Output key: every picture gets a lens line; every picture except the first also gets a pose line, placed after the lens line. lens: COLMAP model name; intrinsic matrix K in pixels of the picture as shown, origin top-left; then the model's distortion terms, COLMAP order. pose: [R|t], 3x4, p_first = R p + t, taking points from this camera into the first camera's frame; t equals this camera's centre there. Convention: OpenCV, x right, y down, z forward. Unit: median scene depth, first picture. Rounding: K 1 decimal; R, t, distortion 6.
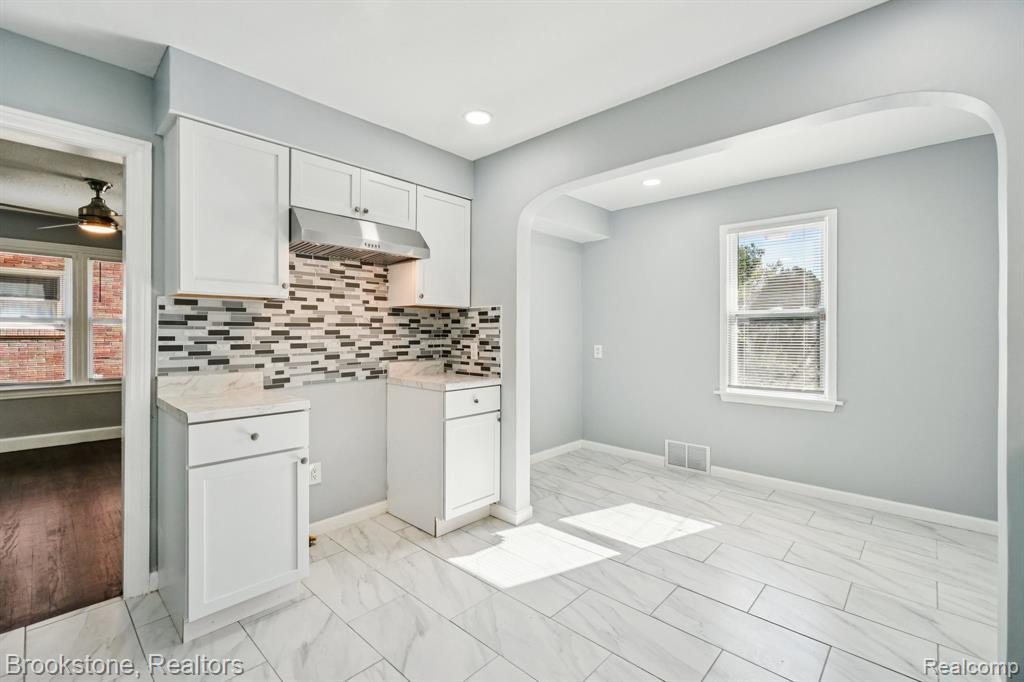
lens RADIAL K [[460.8, 0, 512.2], [0, 460.8, 330.9], [0, 0, 1]] dist [-0.001288, 0.000812]
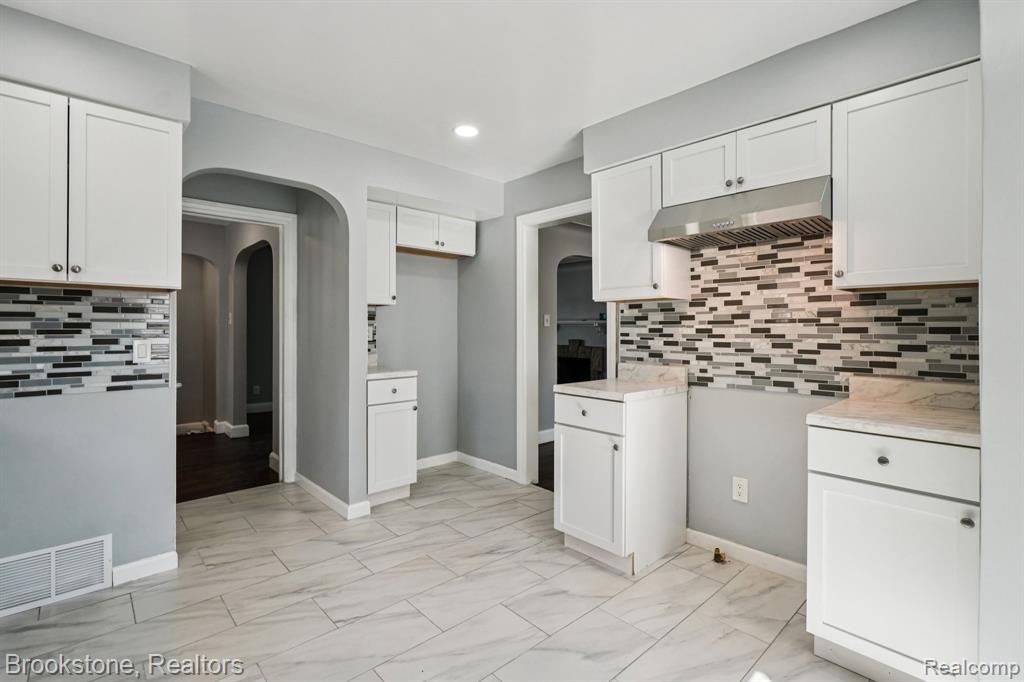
lens RADIAL K [[460.8, 0, 489.9], [0, 460.8, 328.1], [0, 0, 1]] dist [-0.001288, 0.000812]
pose [[-0.089184, -0.002769, -0.996011, 0.491327], [0.000094, 0.999996, -0.002788, 0.001026], [0.996015, -0.000342, -0.089183, 0.589713]]
